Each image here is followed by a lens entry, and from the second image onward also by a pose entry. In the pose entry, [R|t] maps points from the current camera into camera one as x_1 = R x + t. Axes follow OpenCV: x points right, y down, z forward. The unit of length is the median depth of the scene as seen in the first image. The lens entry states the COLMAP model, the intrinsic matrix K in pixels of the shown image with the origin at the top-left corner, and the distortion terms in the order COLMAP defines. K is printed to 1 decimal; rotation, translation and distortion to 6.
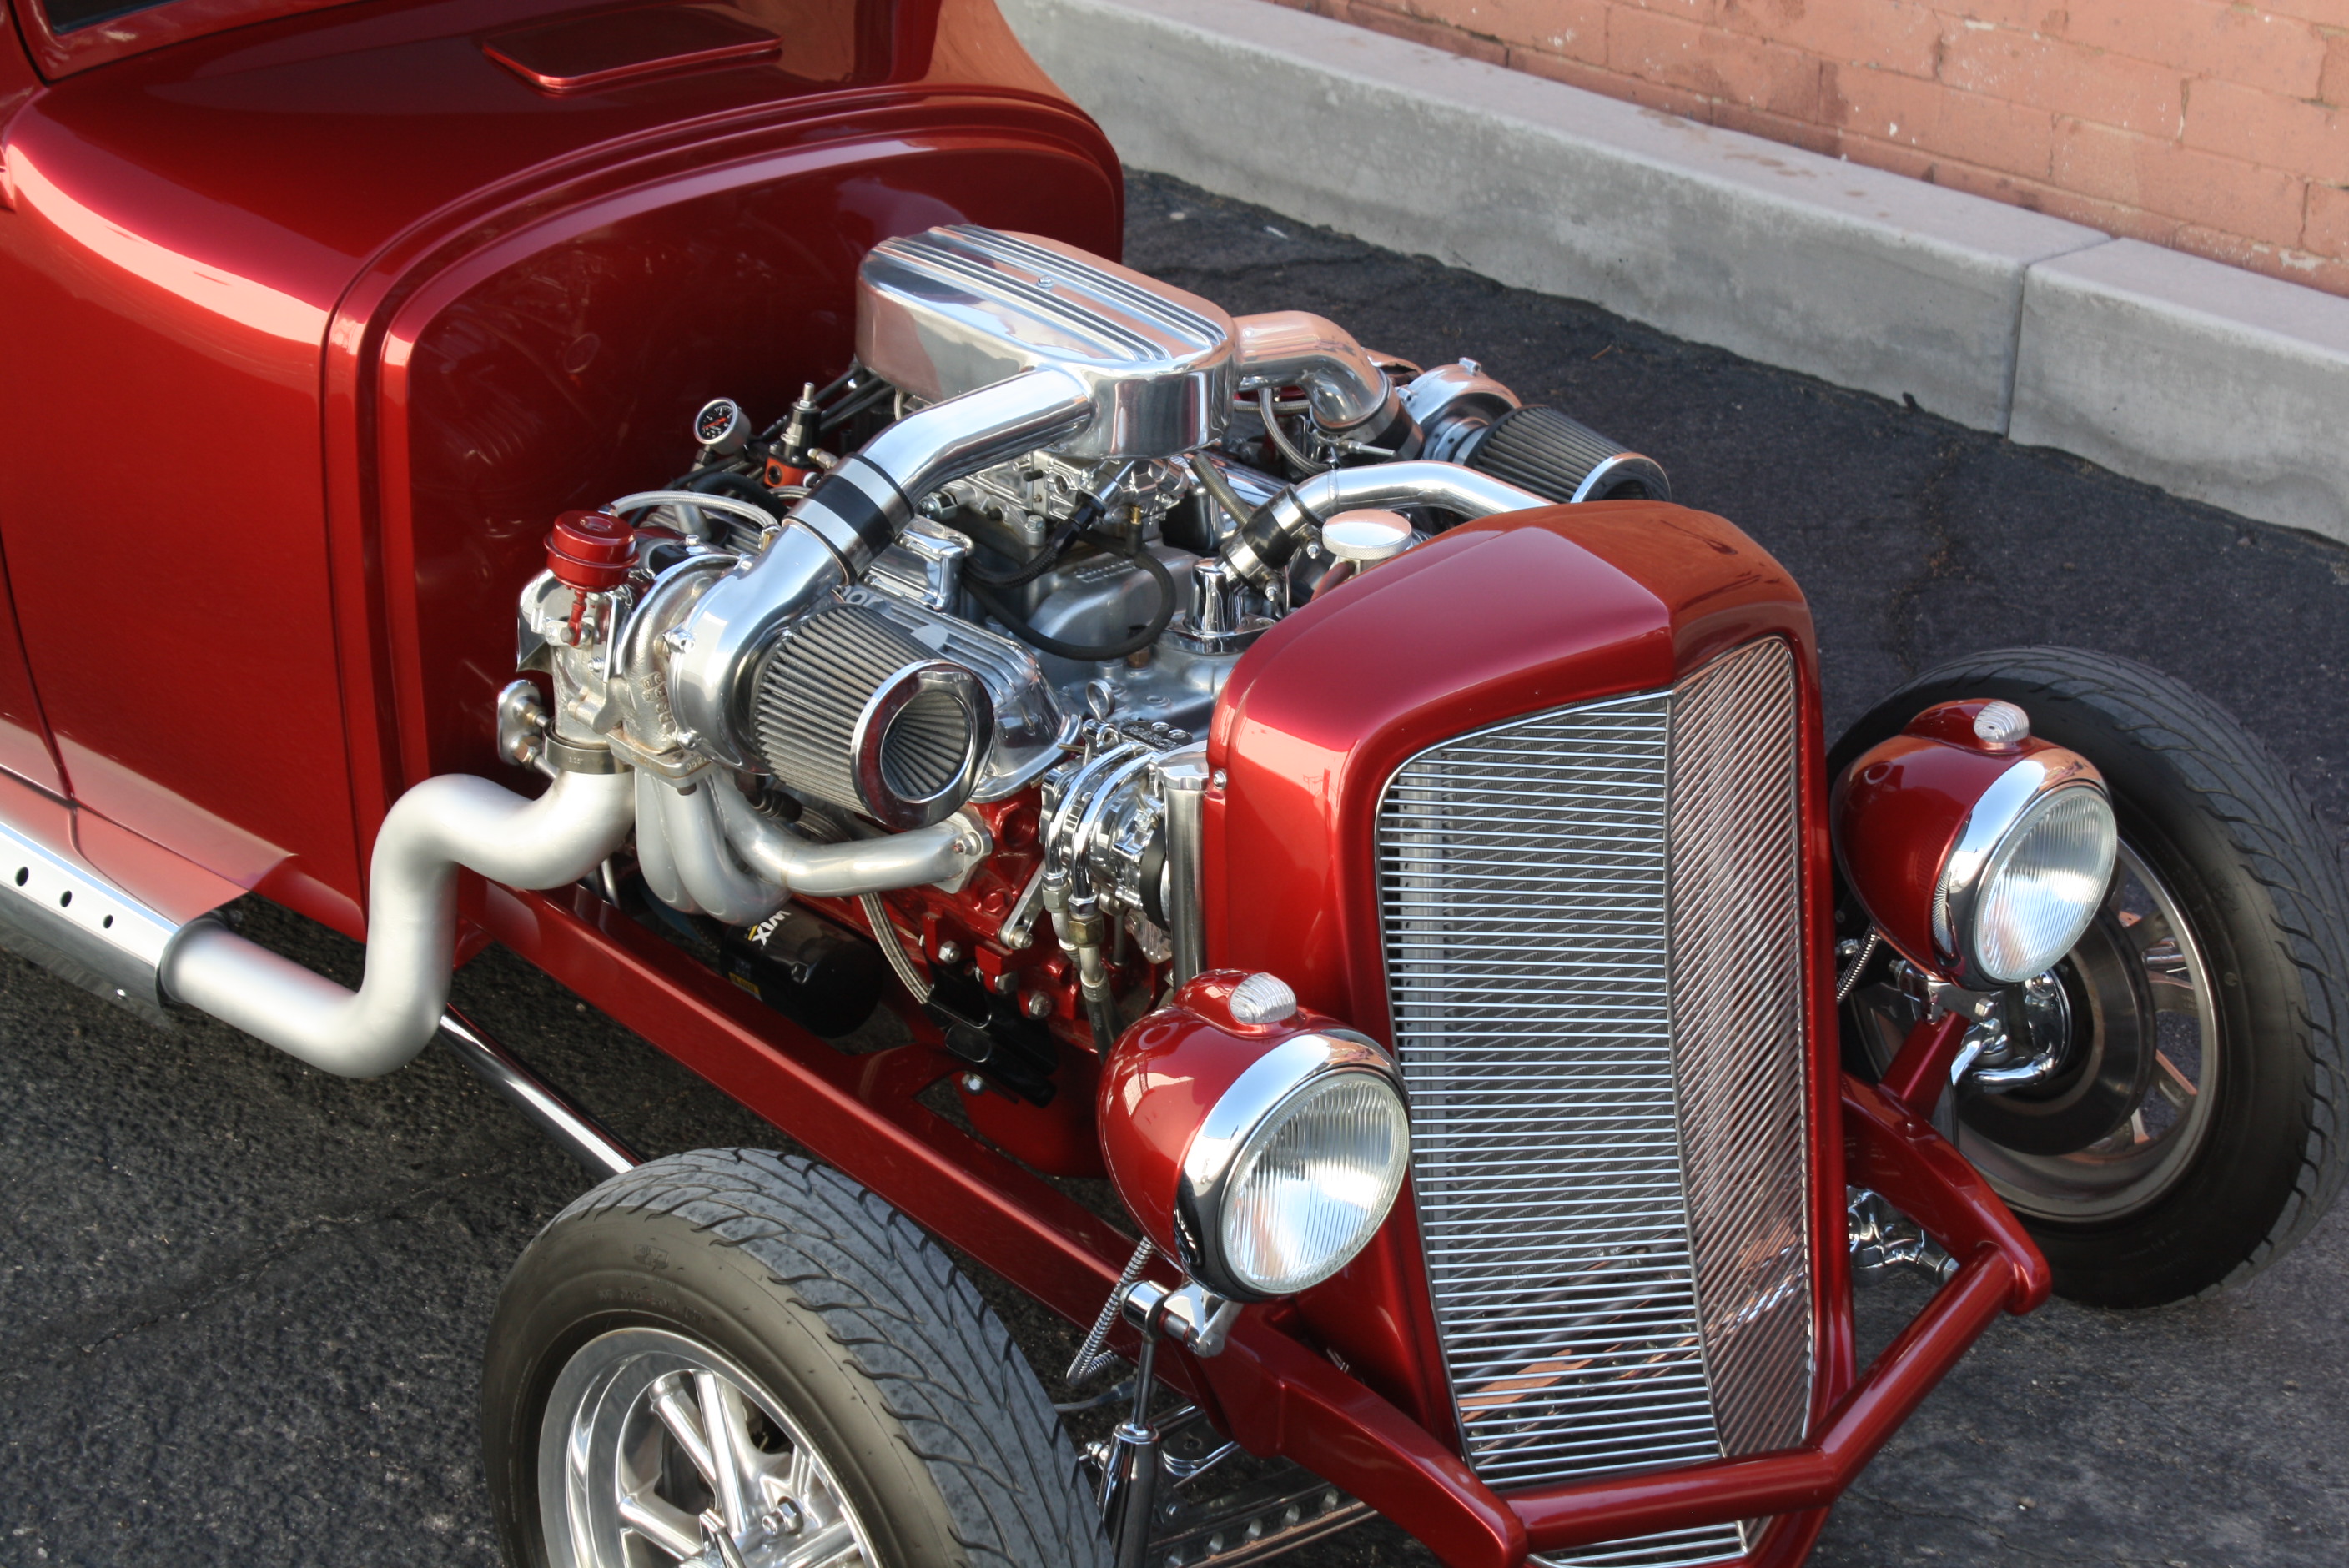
lens RADIAL K [[4678.0, 0, 1179.0], [0, 4678.0, 774.4], [0, 0, 1]] dist [0.037680, 0.000000]
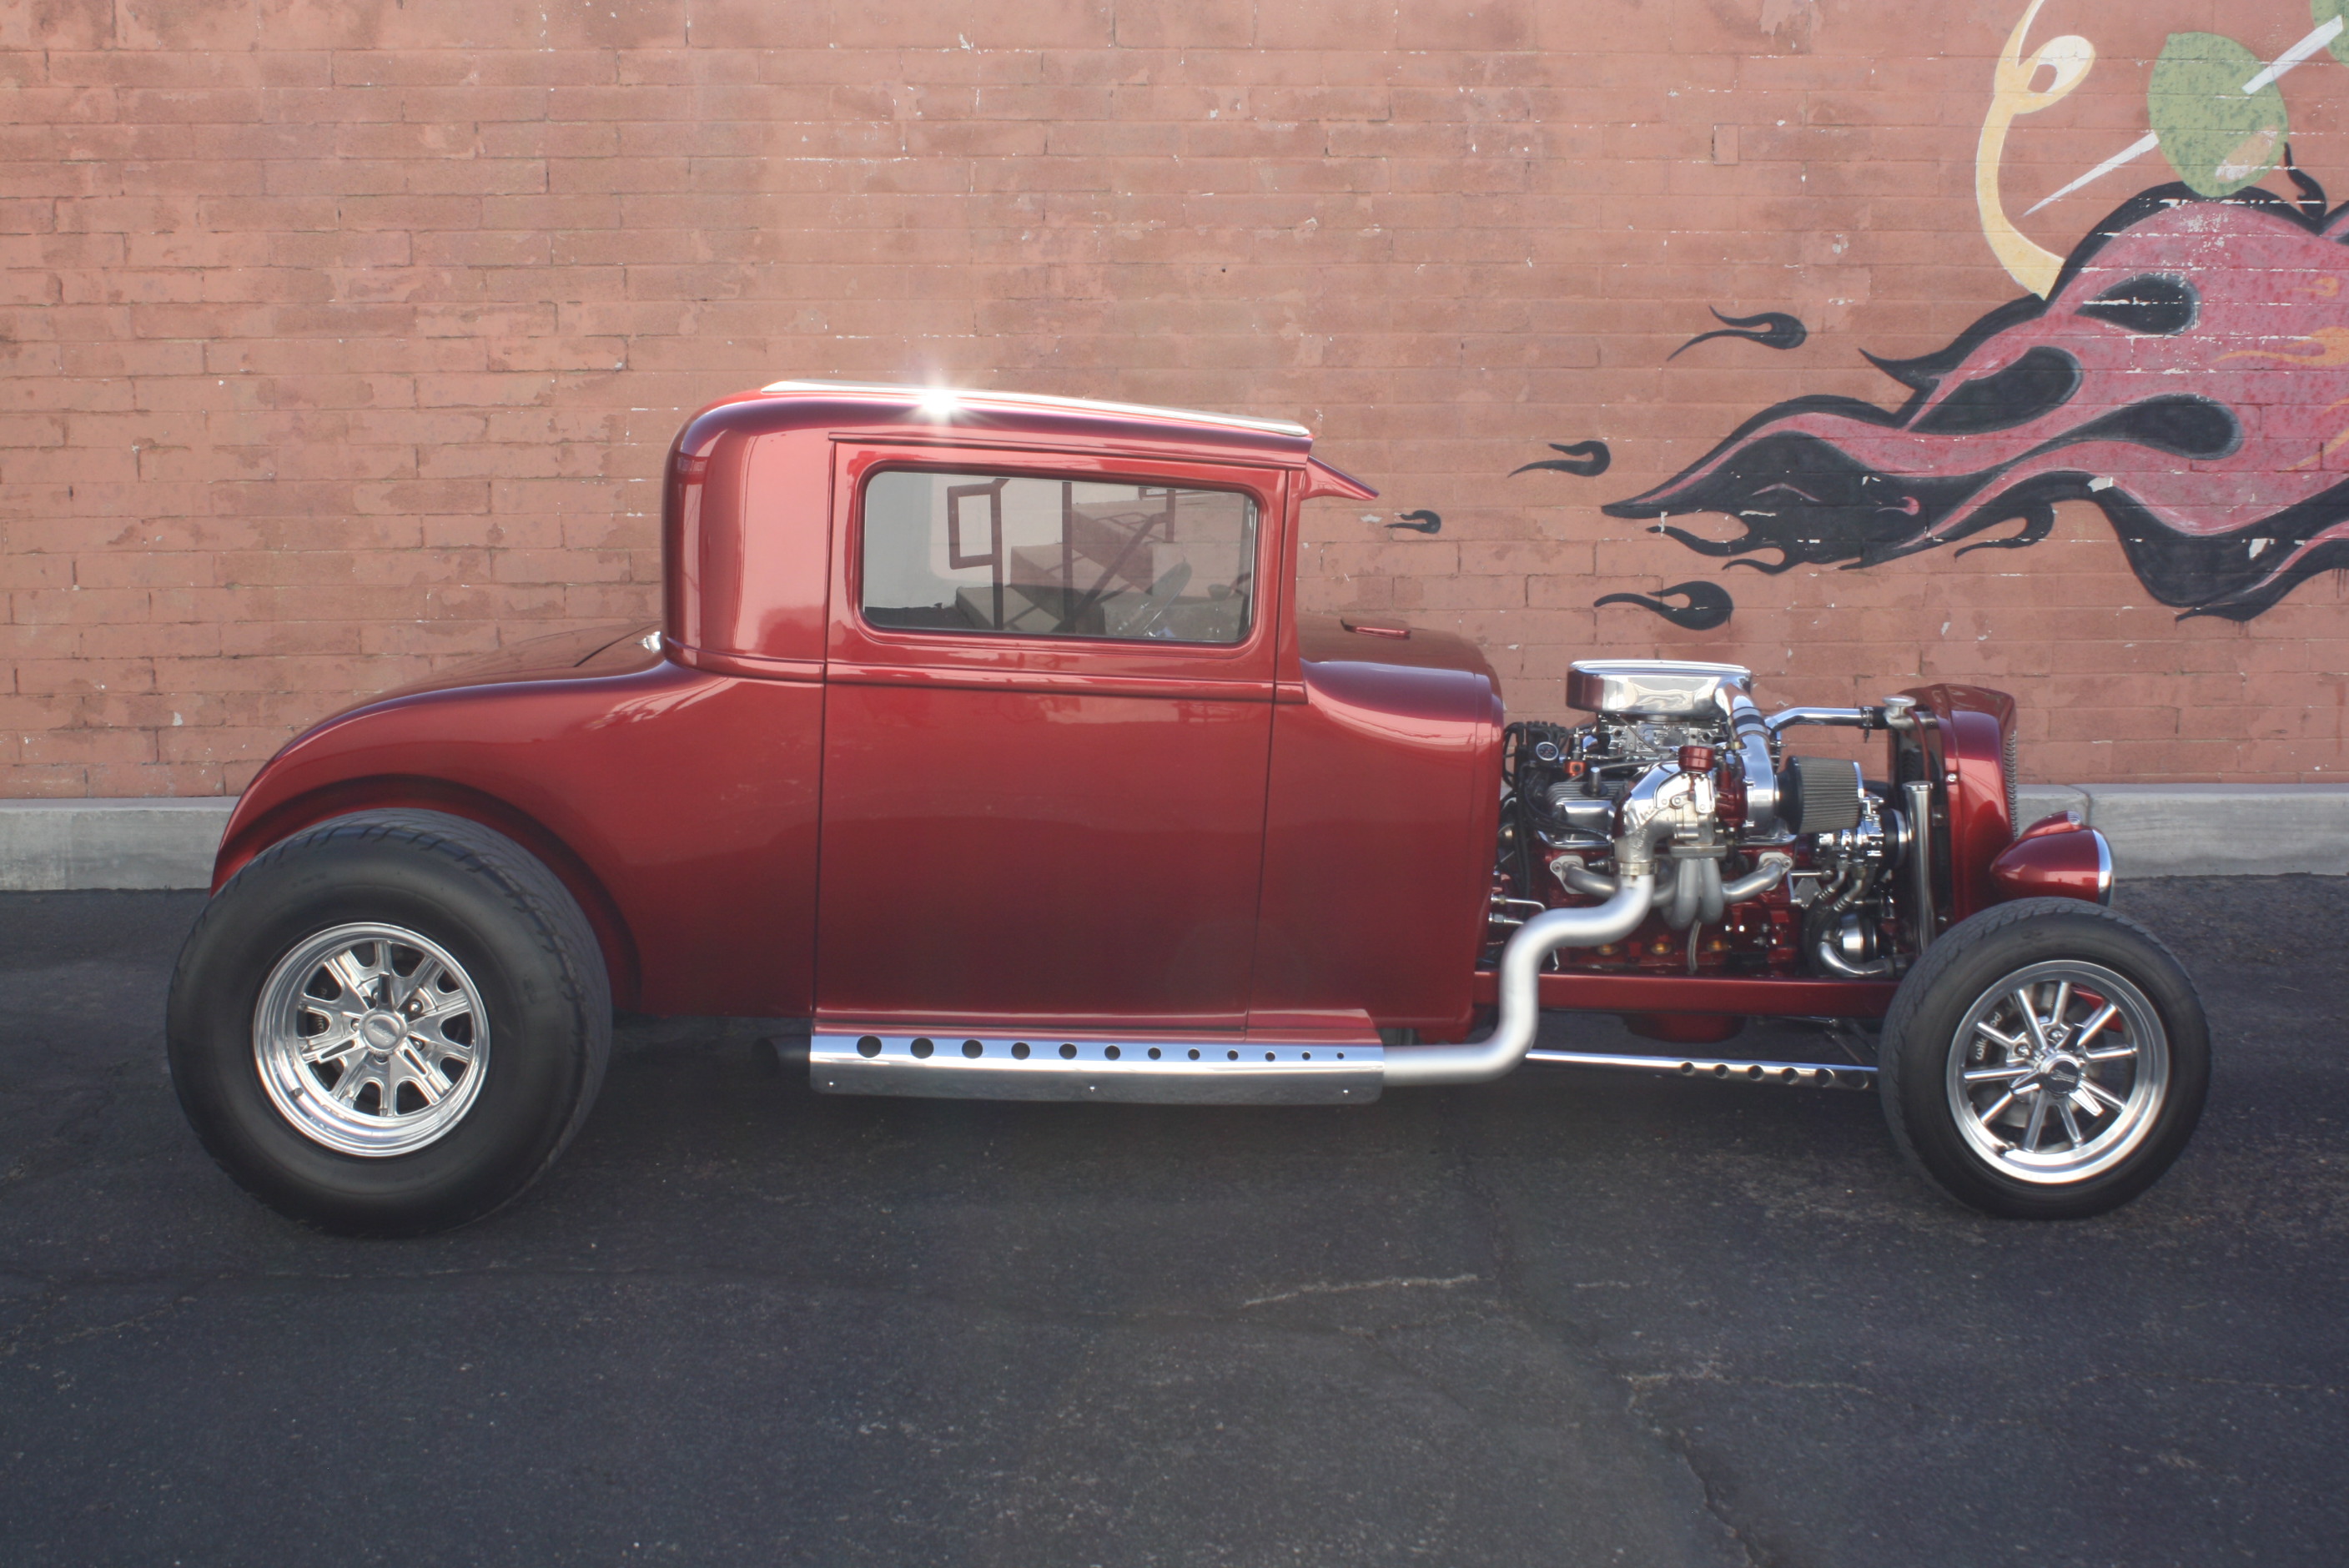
lens RADIAL K [[2853.0, 0, 1238.6], [0, 2853.0, 791.3], [0, 0, 1]] dist [-0.066581, 0.000000]
pose [[0.643808, -0.131878, 0.753737, -1.294736], [0.320285, 0.941038, -0.108923, 0.047226], [-0.694931, 0.311536, 0.648087, 0.213472]]
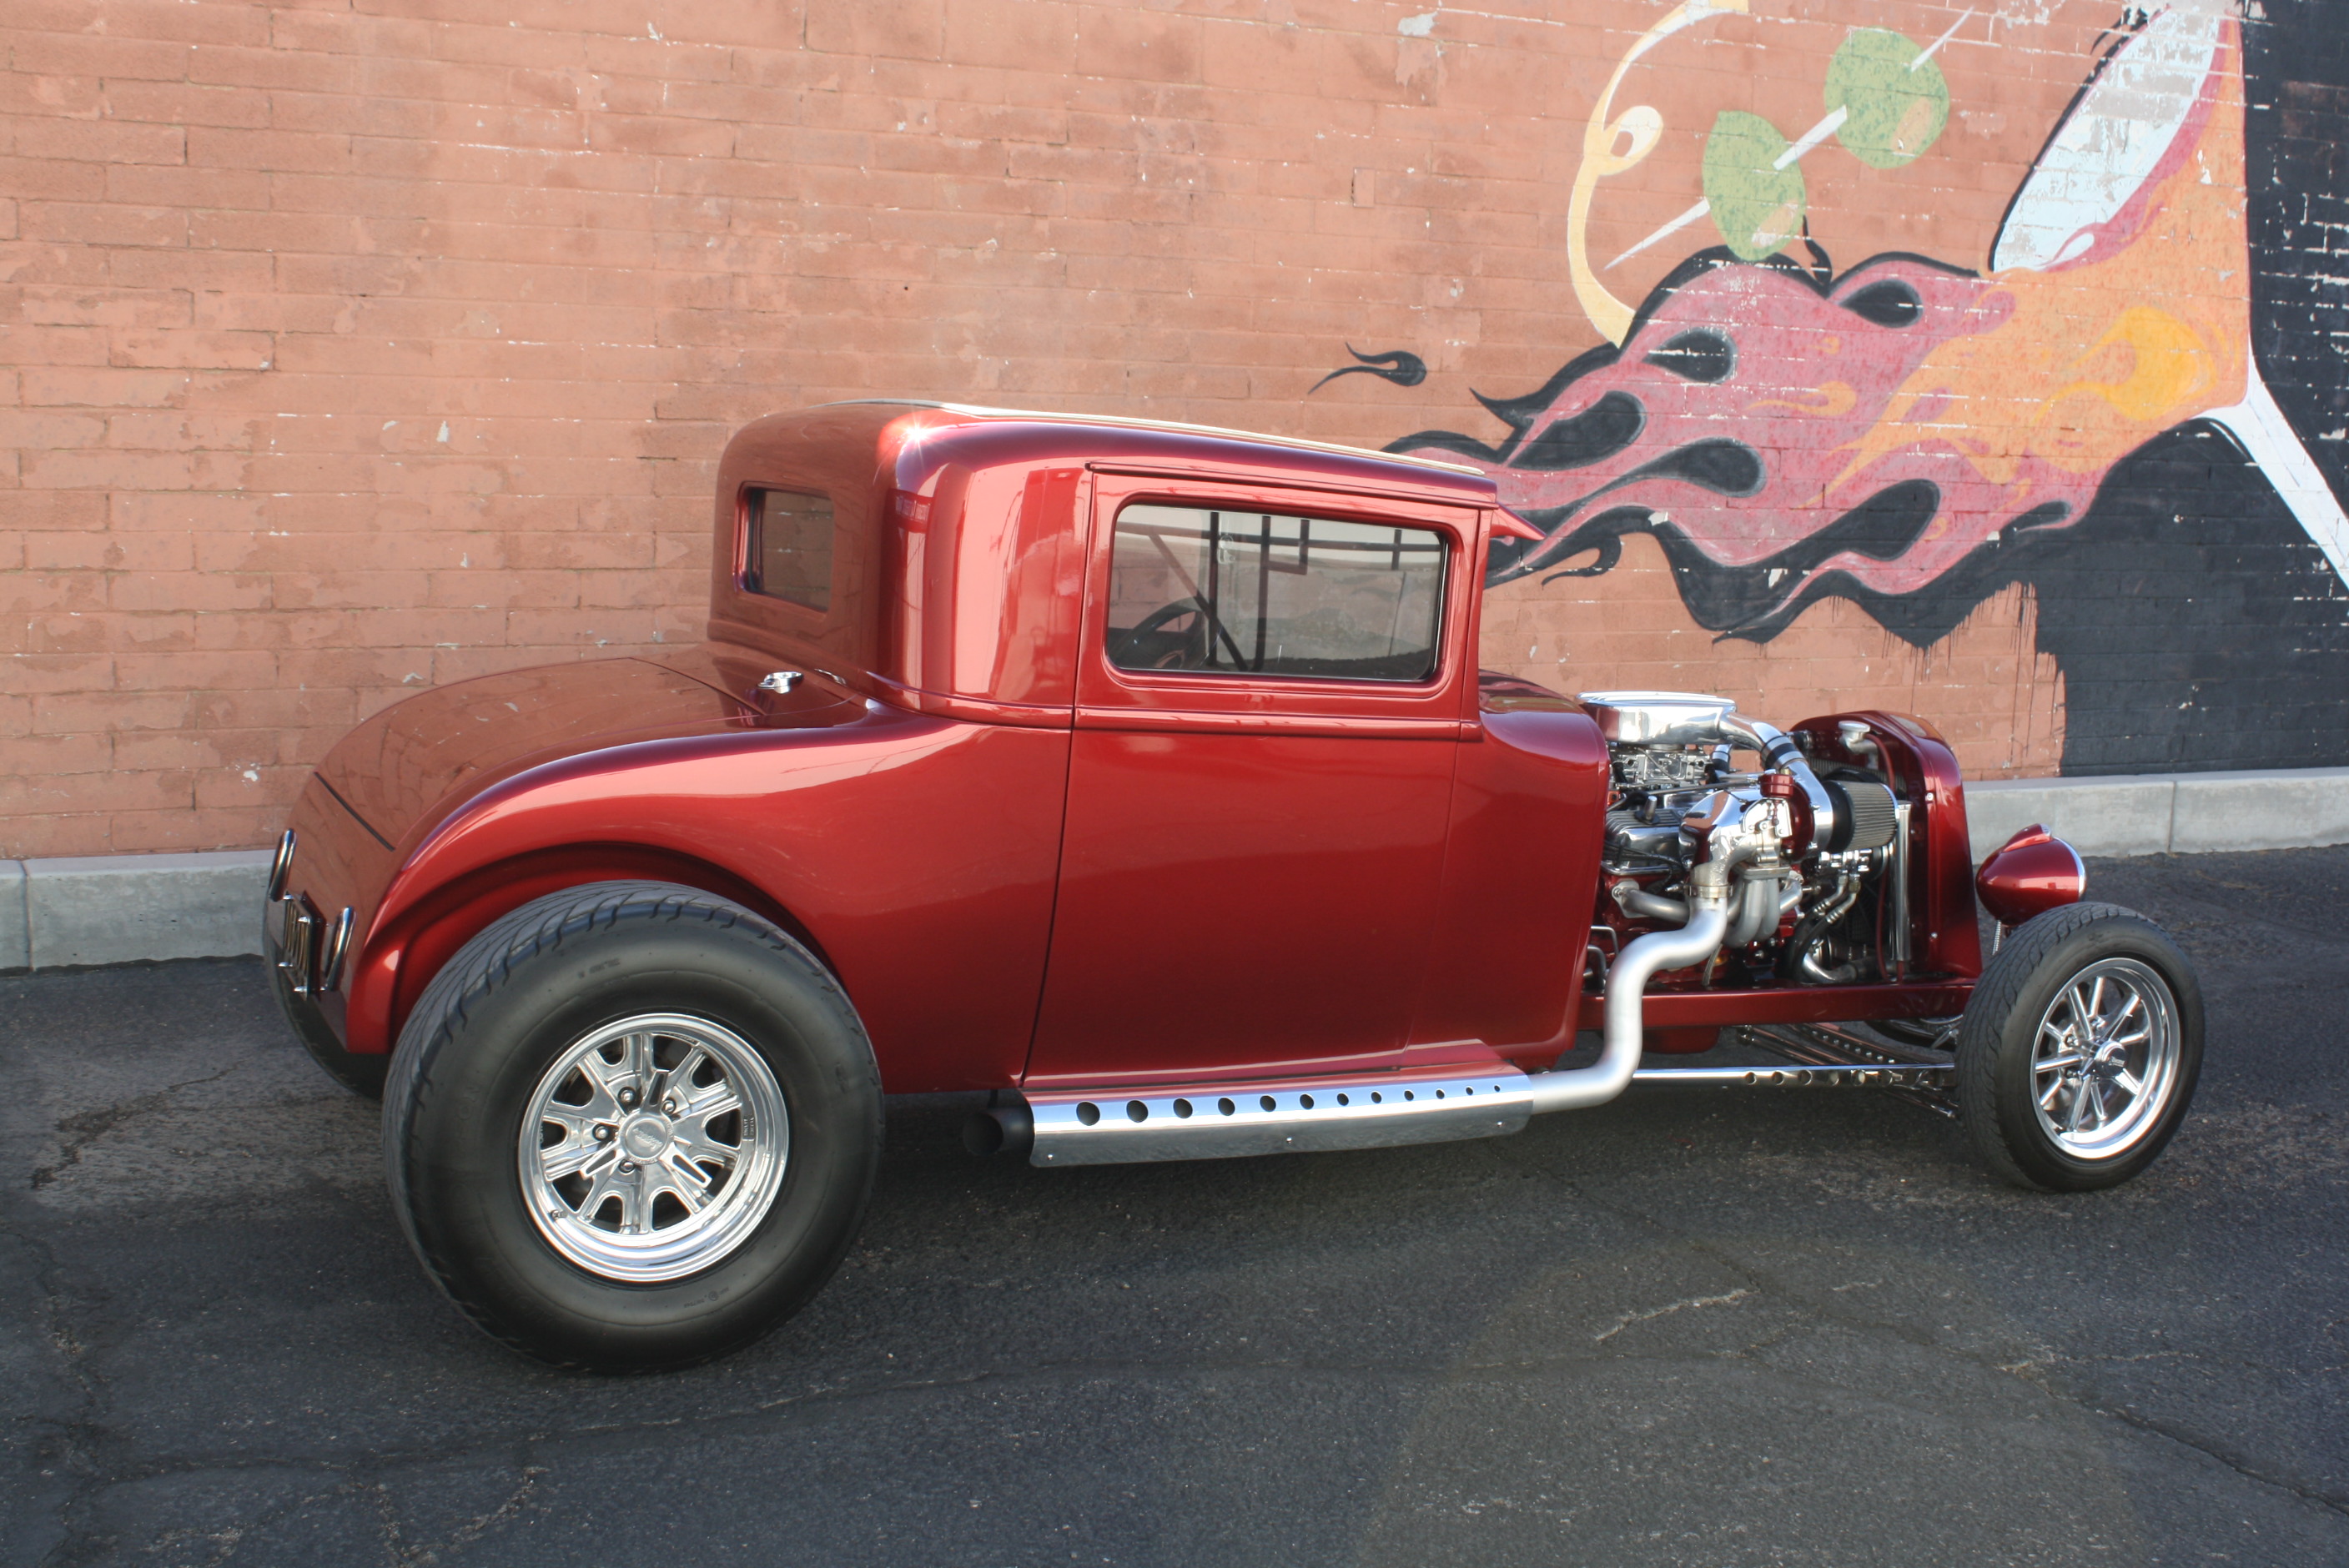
lens RADIAL K [[2789.1, 0, 1243.3], [0, 2789.1, 797.1], [0, 0, 1]] dist [-0.064484, 0.000000]
pose [[0.278327, -0.144447, 0.949563, -1.541214], [0.361966, 0.931511, 0.035605, -0.190068], [-0.889671, 0.333800, 0.311549, 0.747705]]
